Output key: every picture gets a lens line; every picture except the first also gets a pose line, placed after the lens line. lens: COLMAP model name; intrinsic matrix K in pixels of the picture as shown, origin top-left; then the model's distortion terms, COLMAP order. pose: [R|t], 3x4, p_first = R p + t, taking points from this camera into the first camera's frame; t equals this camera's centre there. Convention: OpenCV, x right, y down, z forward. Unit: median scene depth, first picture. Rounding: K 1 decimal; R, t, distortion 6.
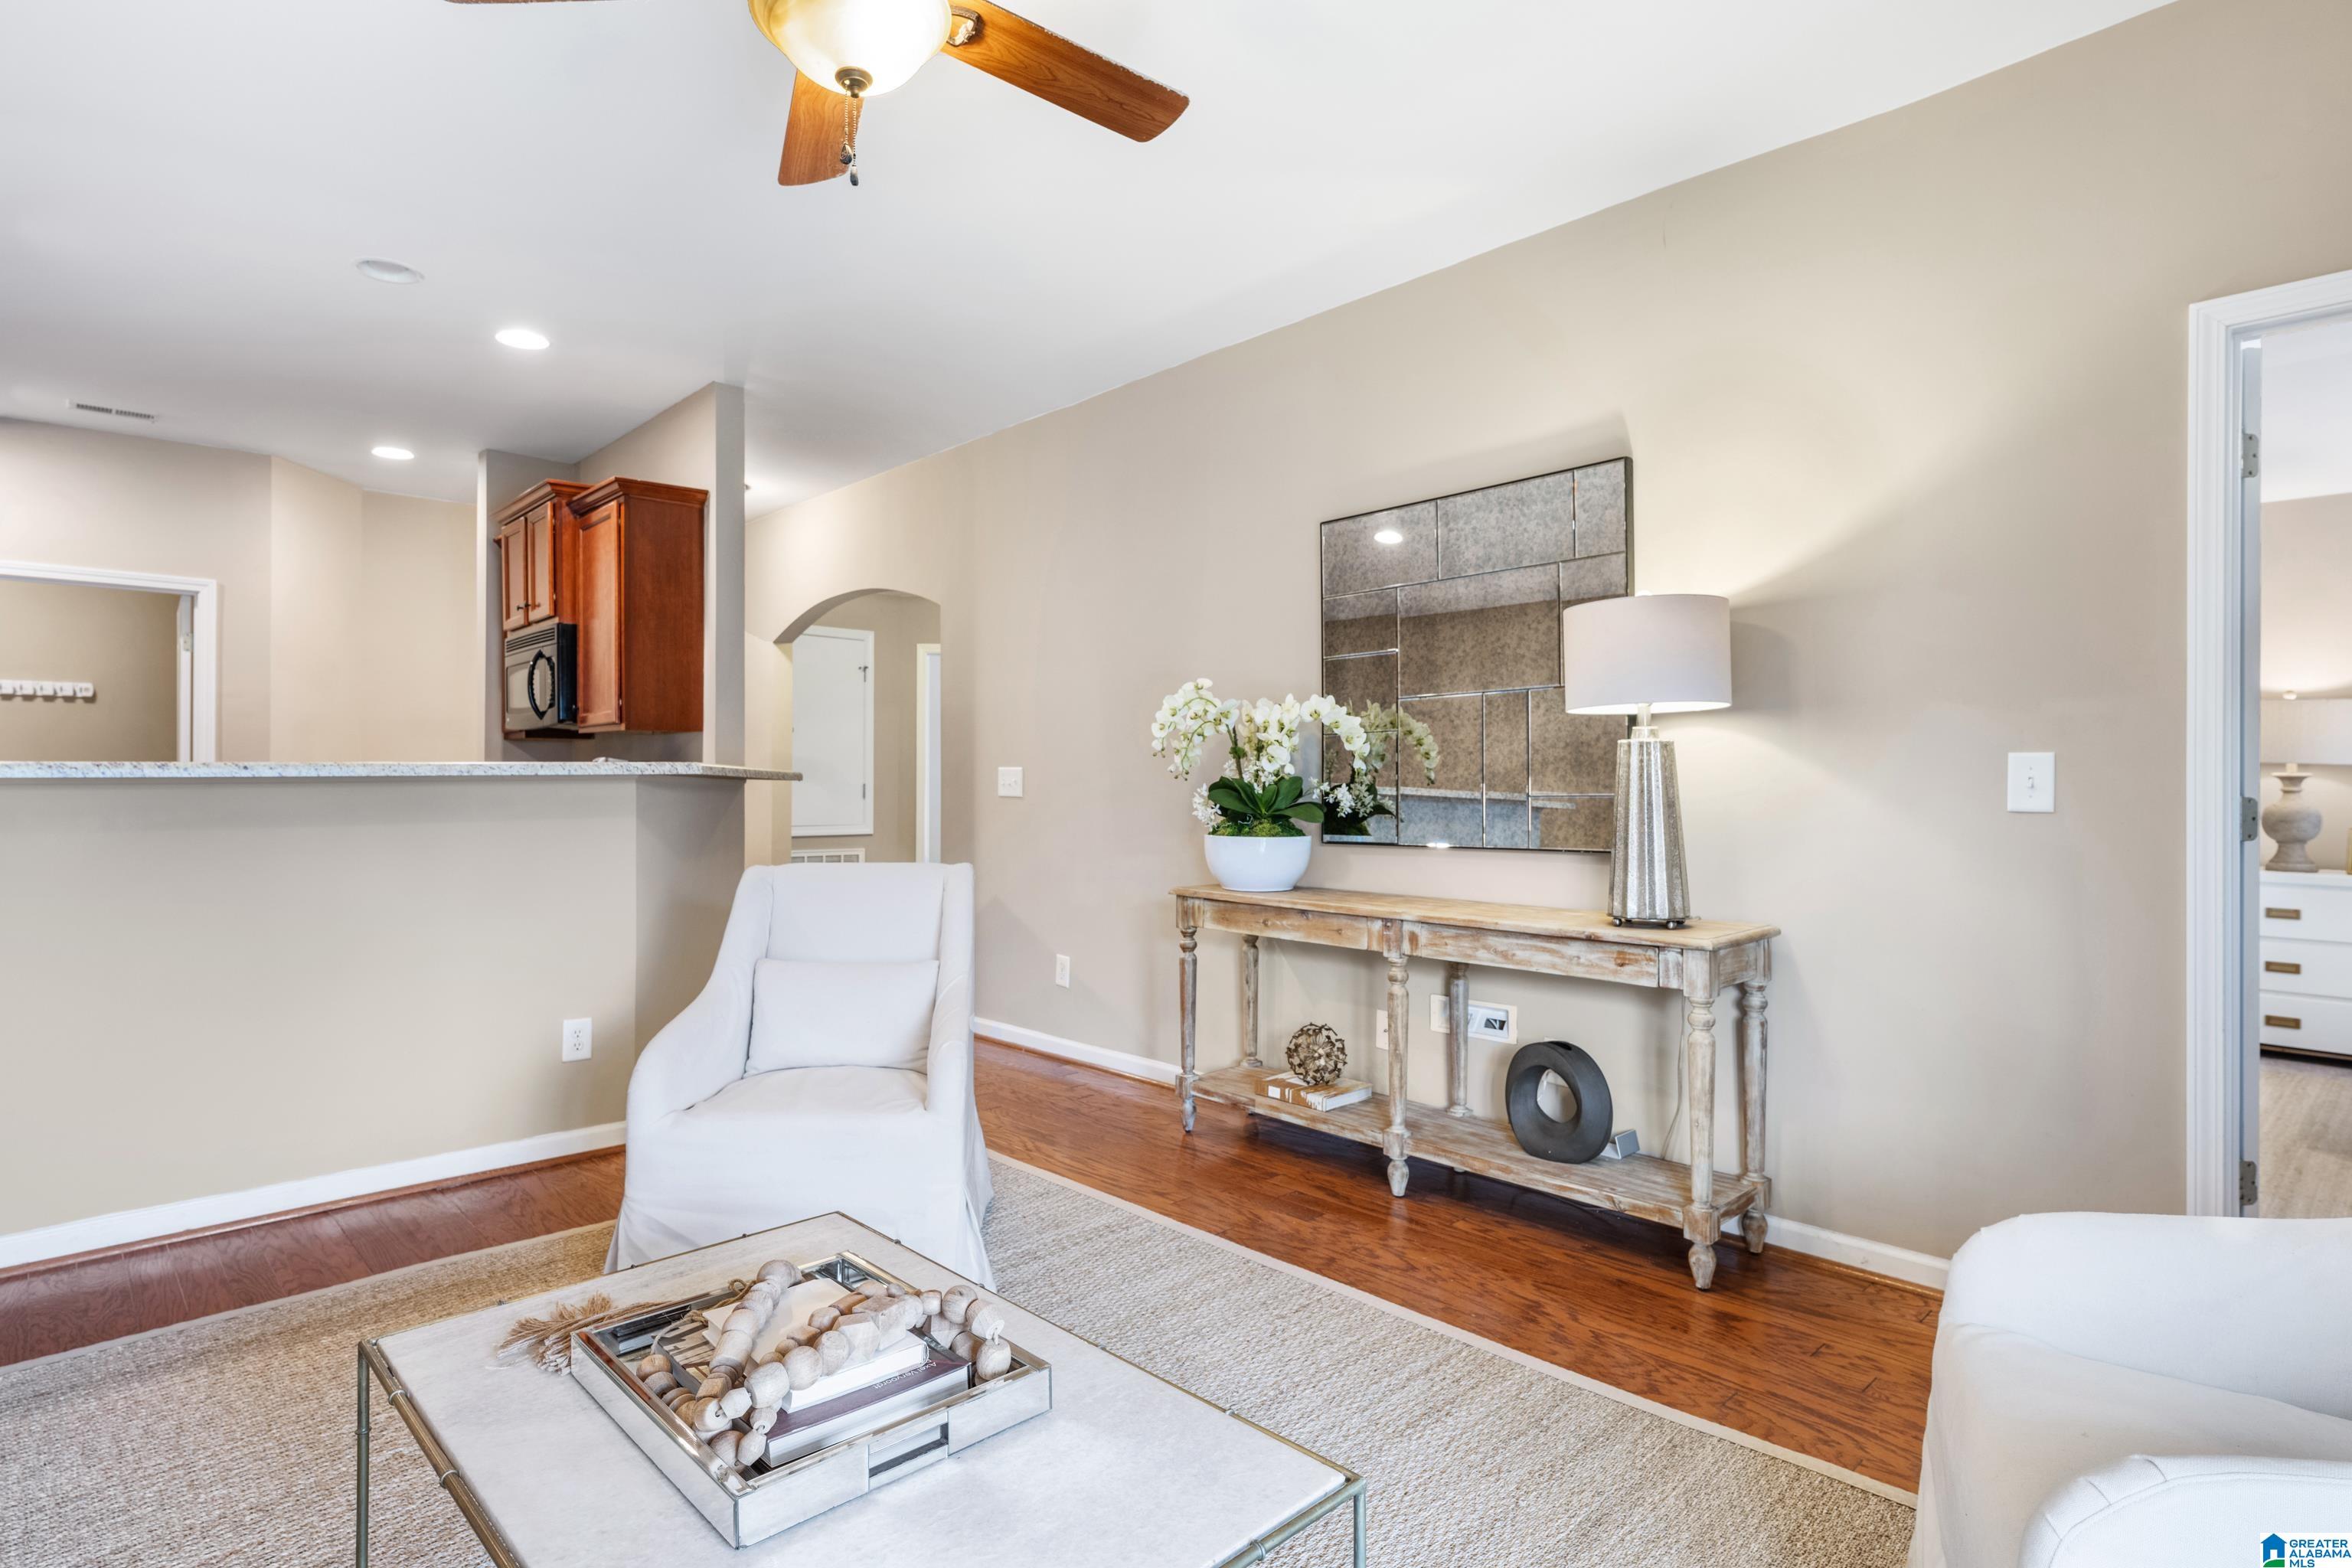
lens RADIAL K [[1205.6, 0, 1180.6], [0, 1205.6, 788.2], [0, 0, 1]] dist [-0.001520, 0.000242]
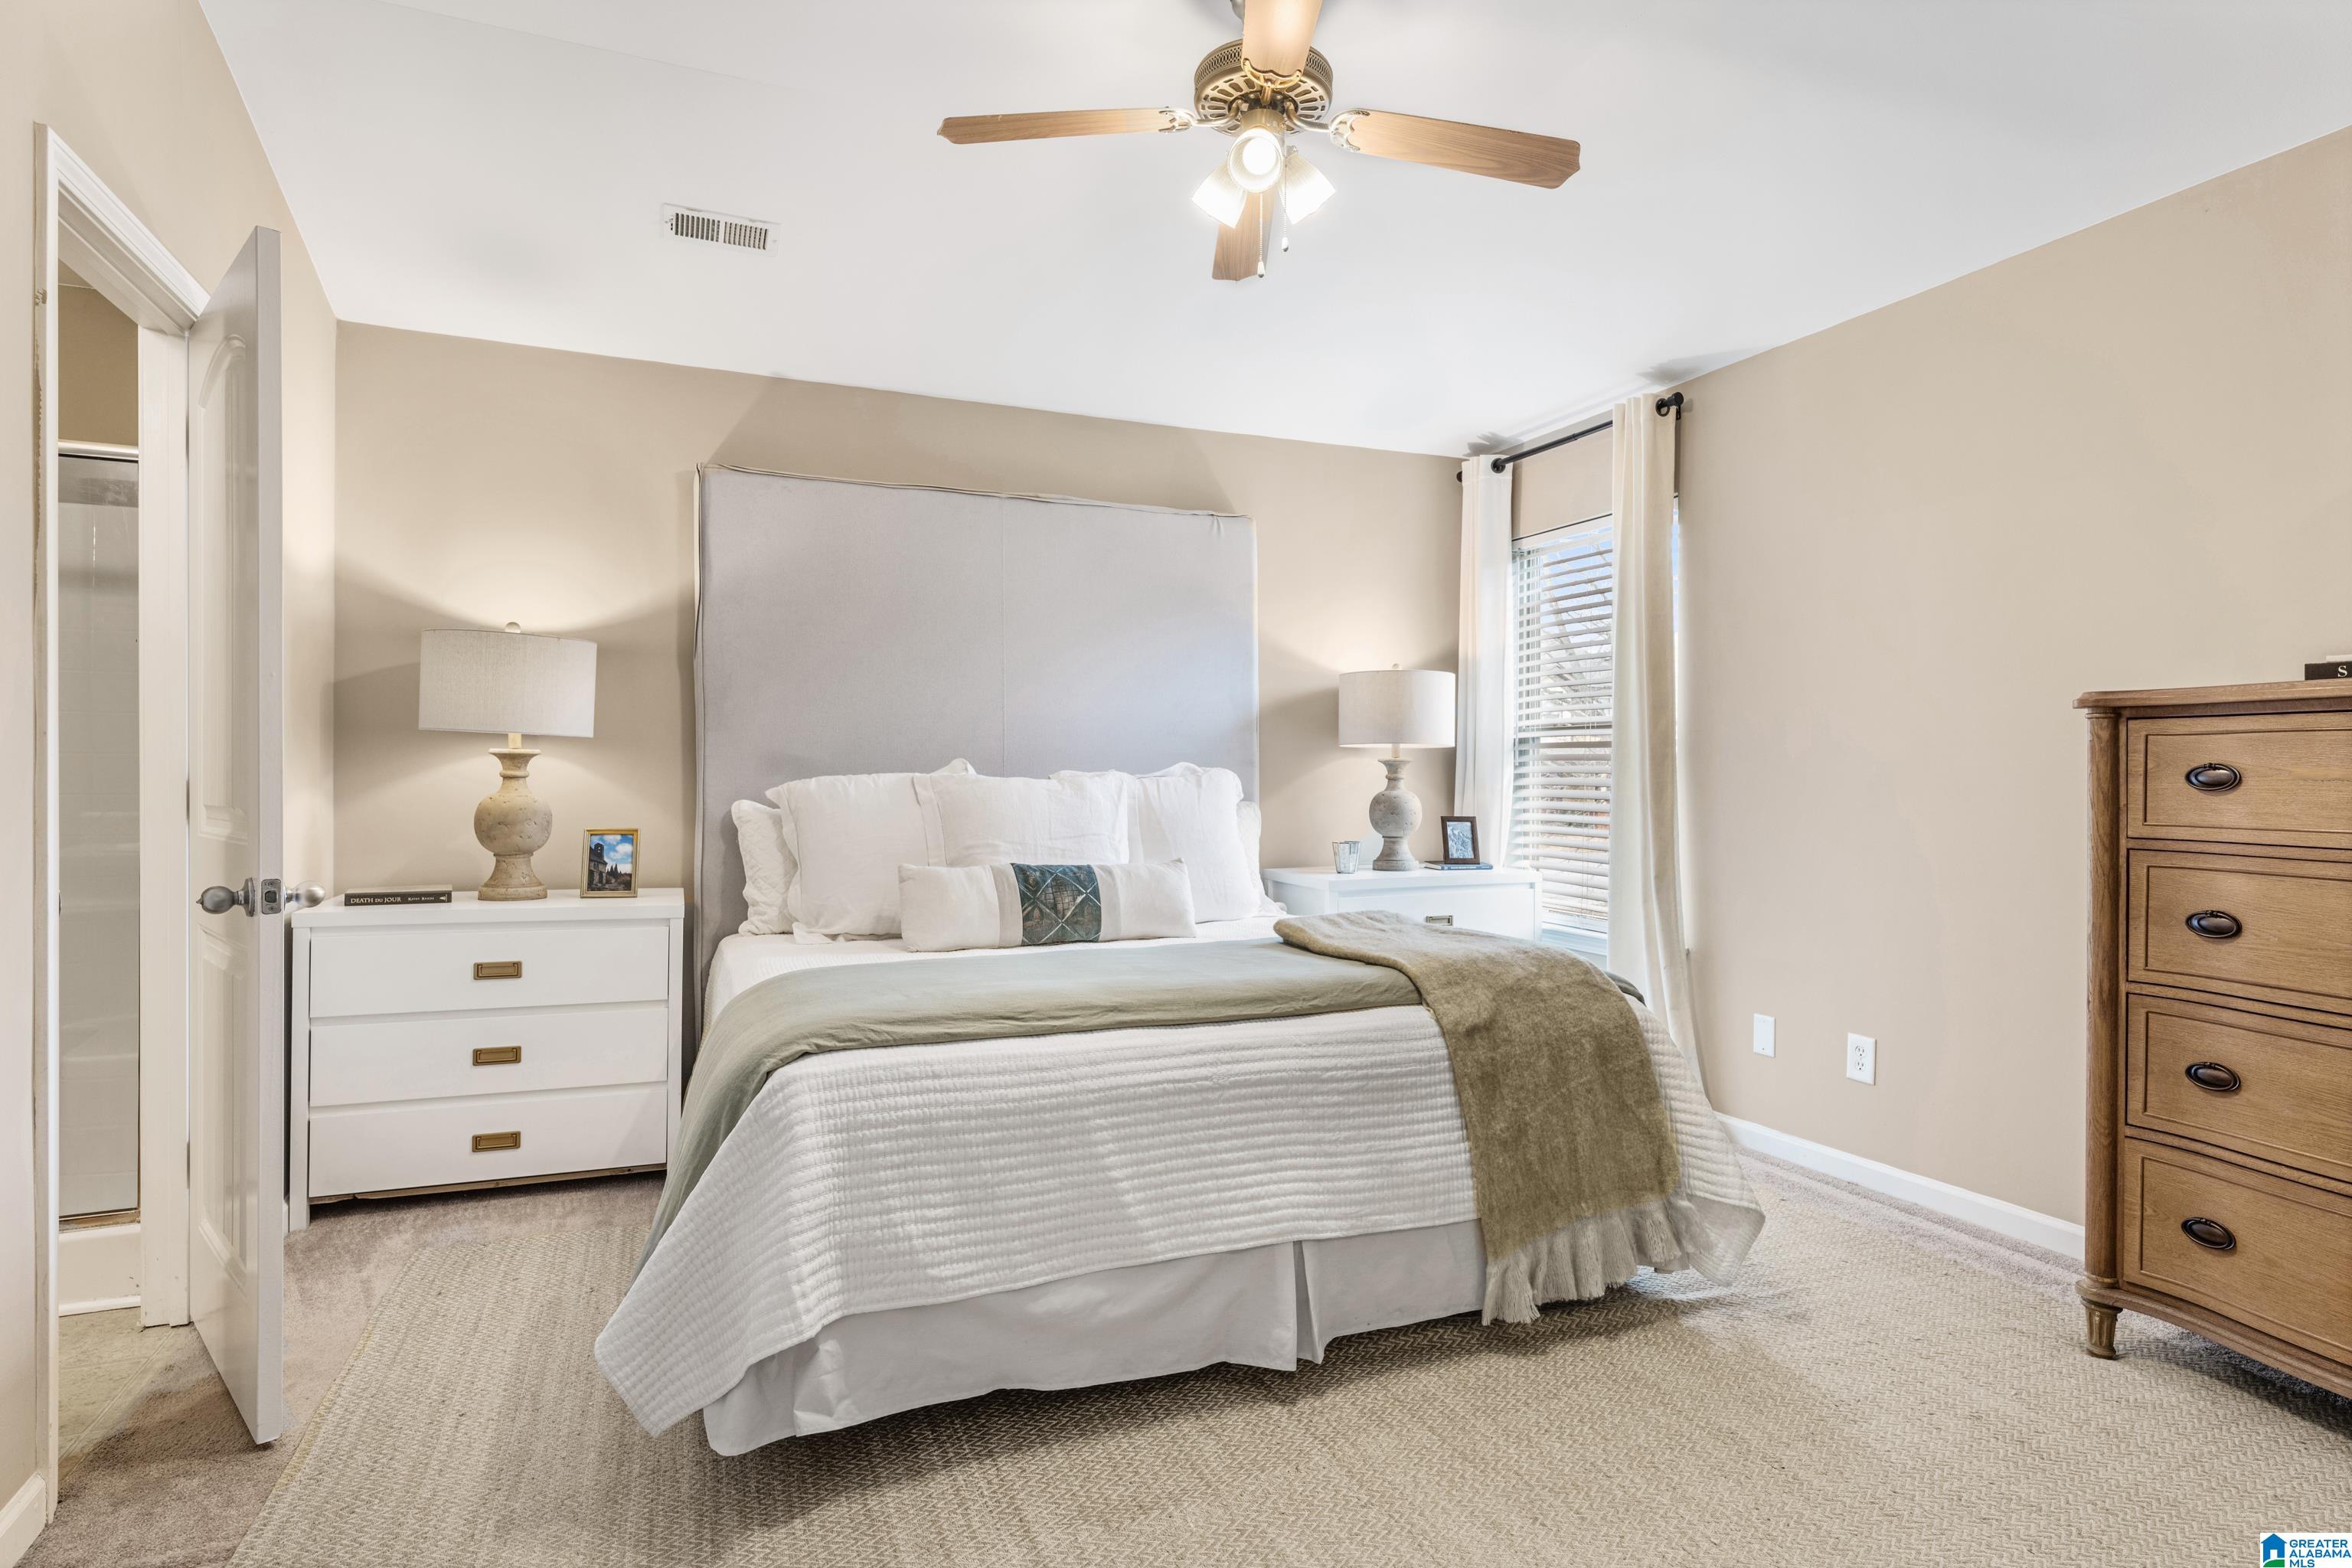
lens RADIAL K [[1205.6, 0, 1174.3], [0, 1205.6, 781.2], [0, 0, 1]] dist [-0.001520, 0.000242]
pose [[0.373668, 0.005865, 0.927544, 0.671309], [0.000662, 0.999978, -0.006590, 0.014385], [-0.927562, 0.003076, 0.373655, 0.631955]]
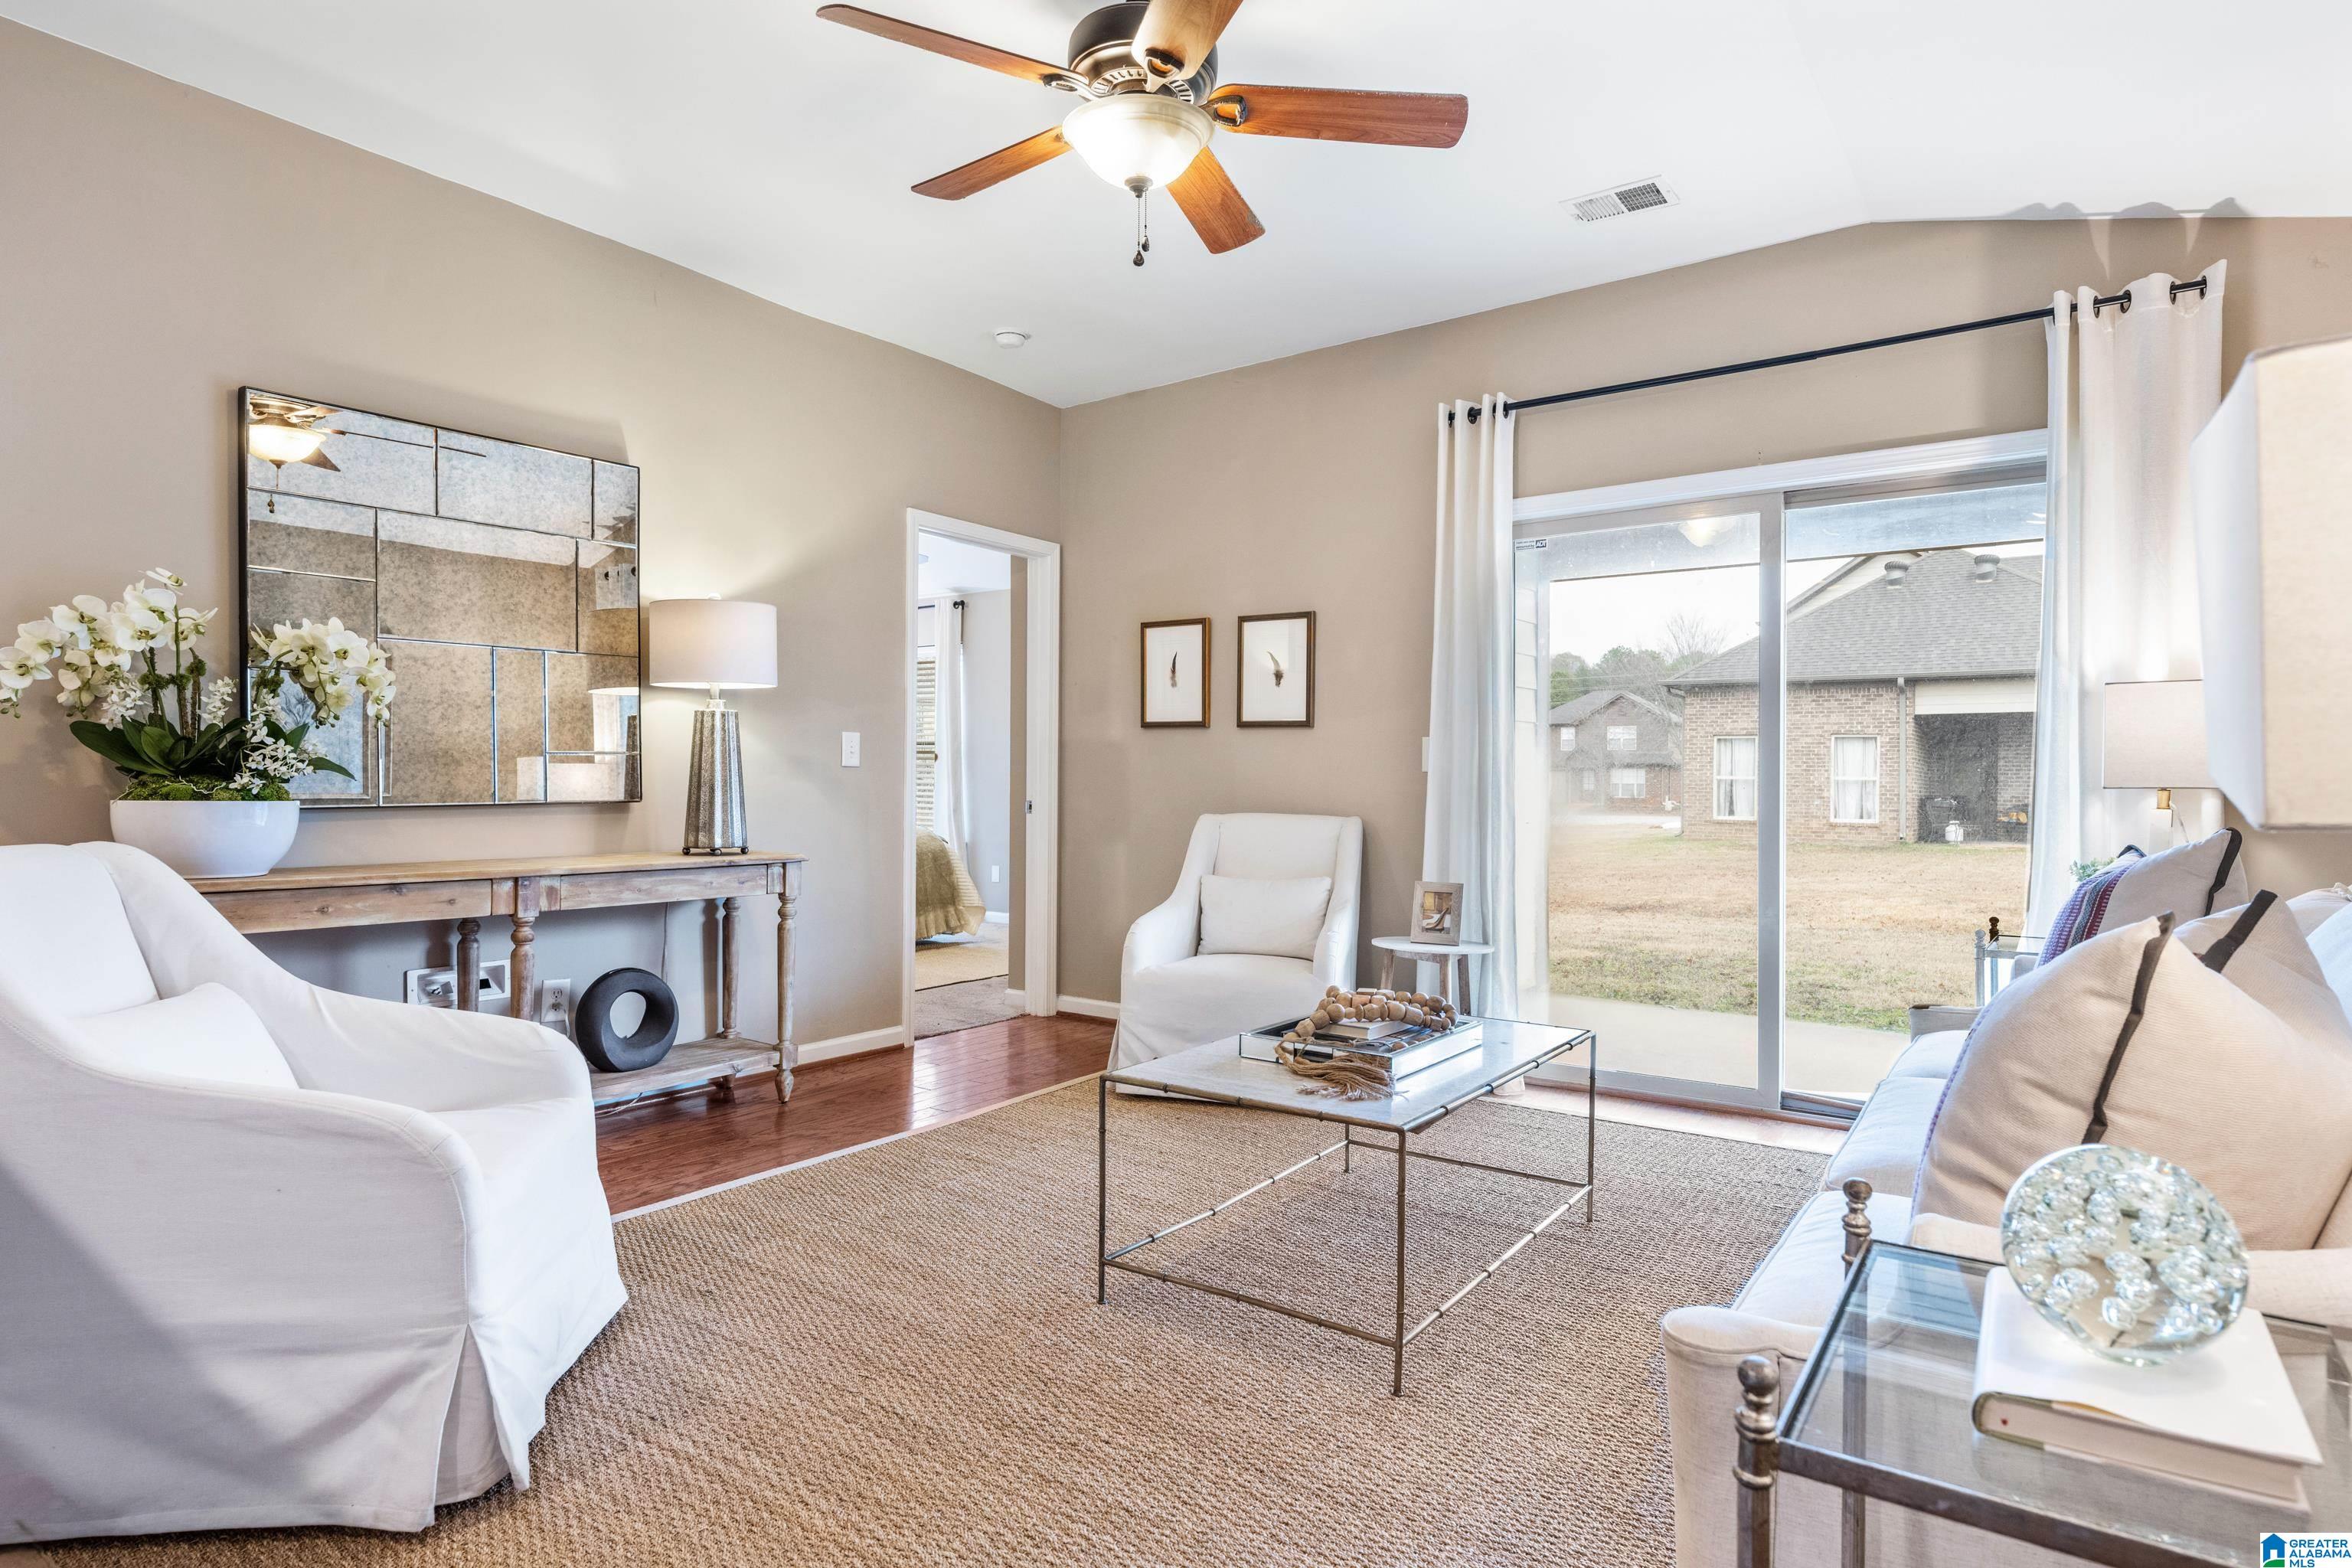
lens RADIAL K [[1239.4, 0, 1182.9], [0, 1239.4, 803.9], [0, 0, 1]] dist [0.005295, 0.001213]
pose [[-0.176237, -0.022853, 0.984082, -0.839832], [-0.003680, 0.999739, 0.022558, 0.023906], [-0.984341, 0.000354, -0.176275, 0.618545]]
